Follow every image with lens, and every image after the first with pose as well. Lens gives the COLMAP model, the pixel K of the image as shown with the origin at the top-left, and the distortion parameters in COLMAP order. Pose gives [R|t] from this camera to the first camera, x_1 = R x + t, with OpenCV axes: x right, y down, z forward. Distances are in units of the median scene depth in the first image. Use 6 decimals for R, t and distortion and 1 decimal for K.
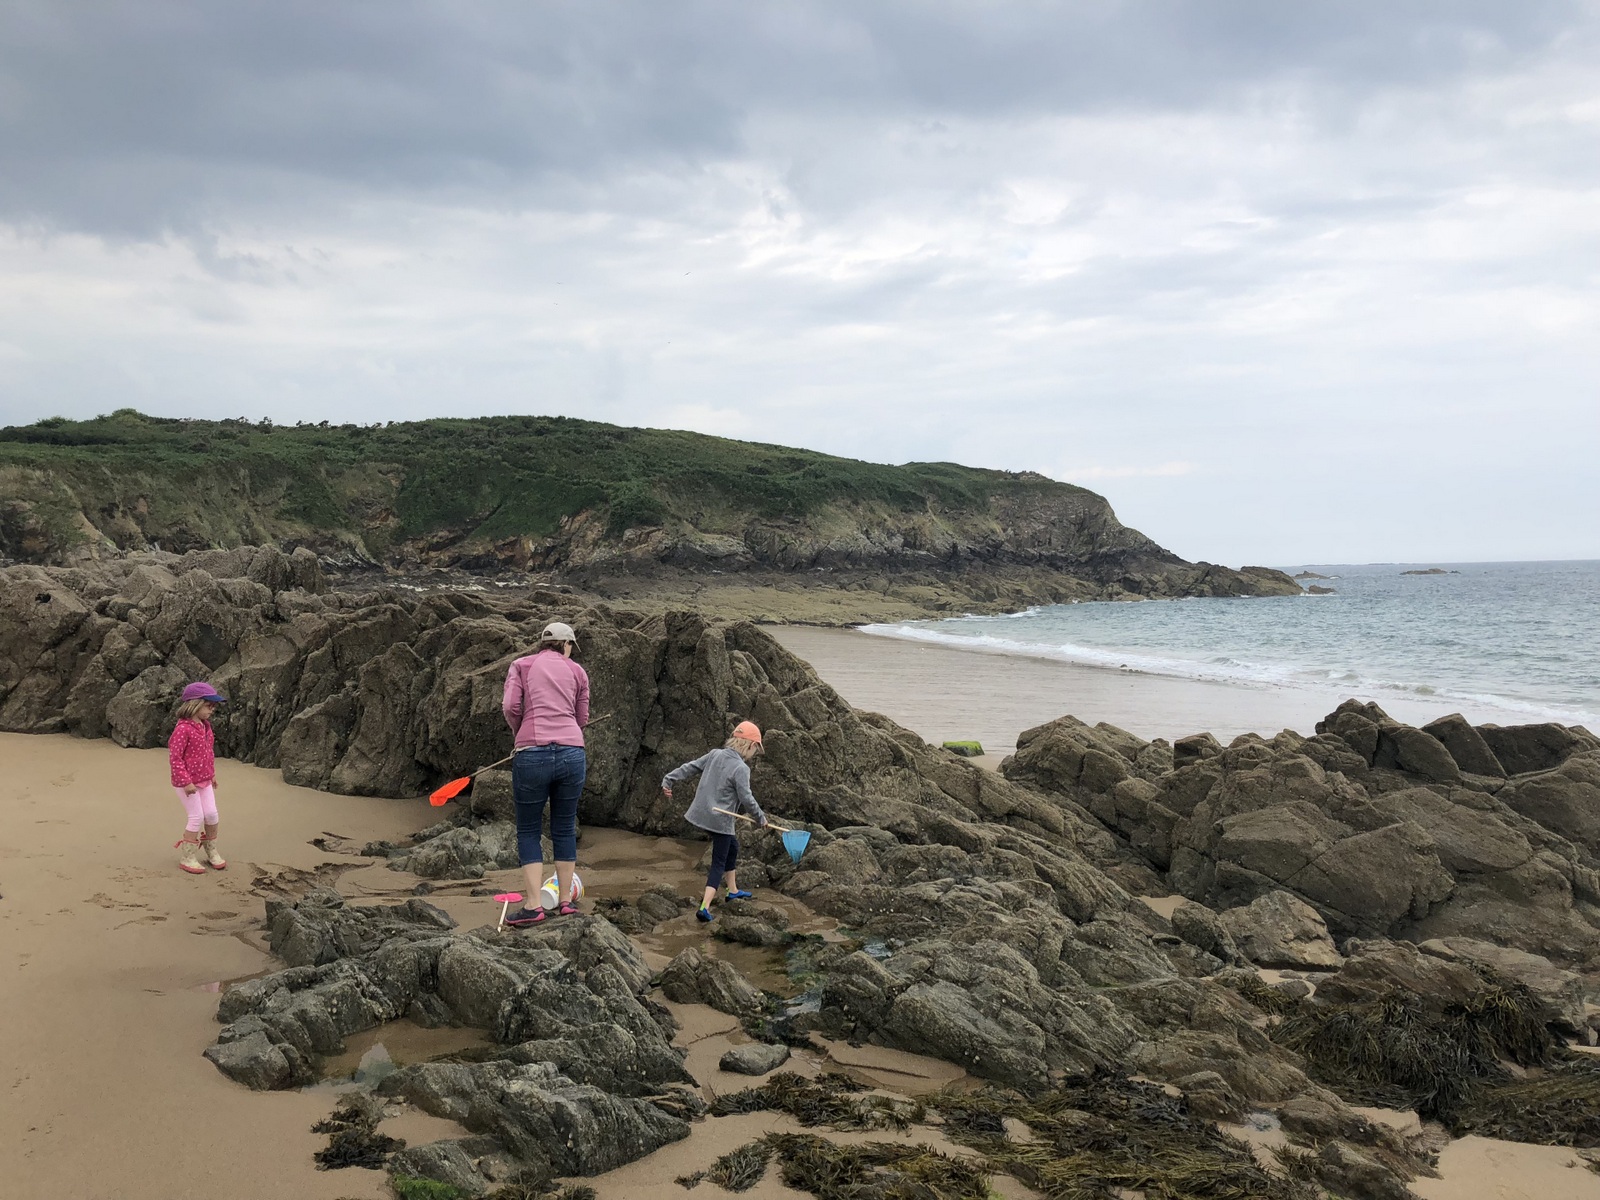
lens RADIAL K [[1298.0, 0, 800.6], [0, 1298.0, 597.7], [0, 0, 1]] dist [0.011877, -0.015714]
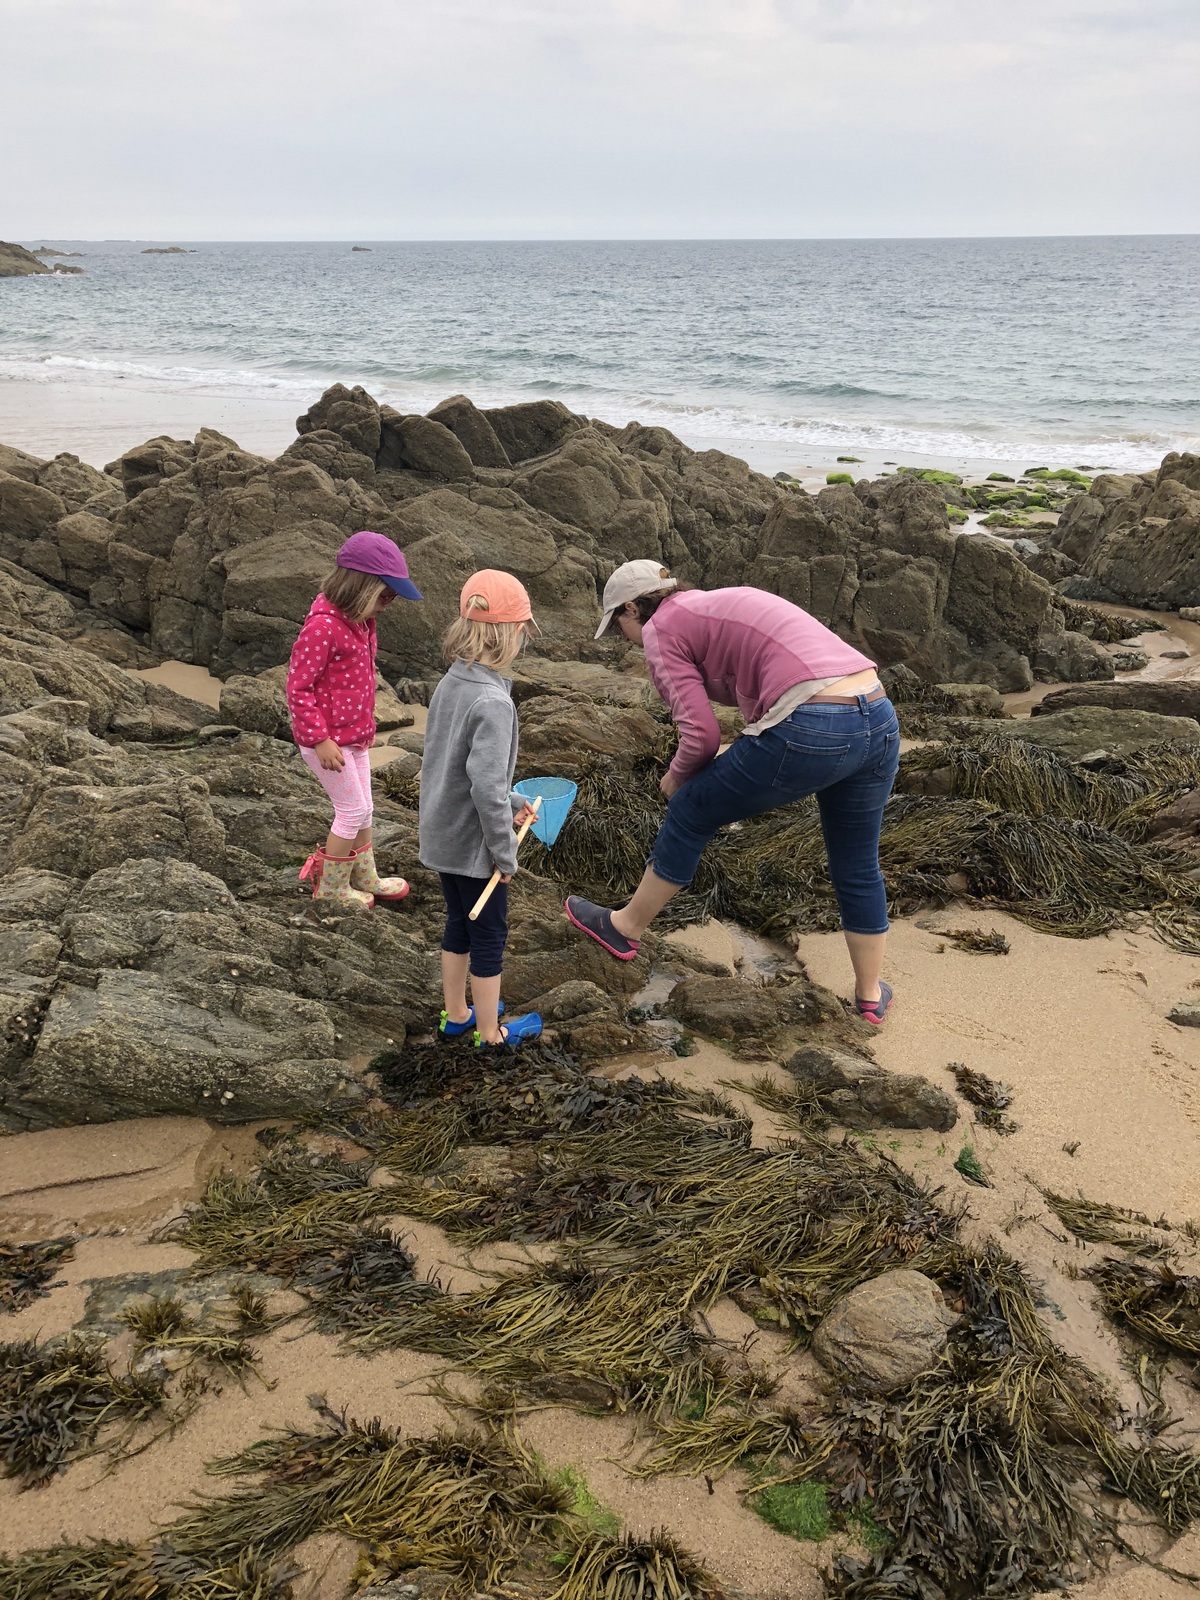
lens RADIAL K [[1298.0, 0, 597.3], [0, 1298.0, 813.8], [0, 0, 1]] dist [0.011877, -0.015714]
pose [[0.736566, -0.254692, 0.626580, -0.032160], [-0.002754, 0.925256, 0.379334, 0.020315], [-0.676360, -0.281130, 0.680811, 0.293349]]
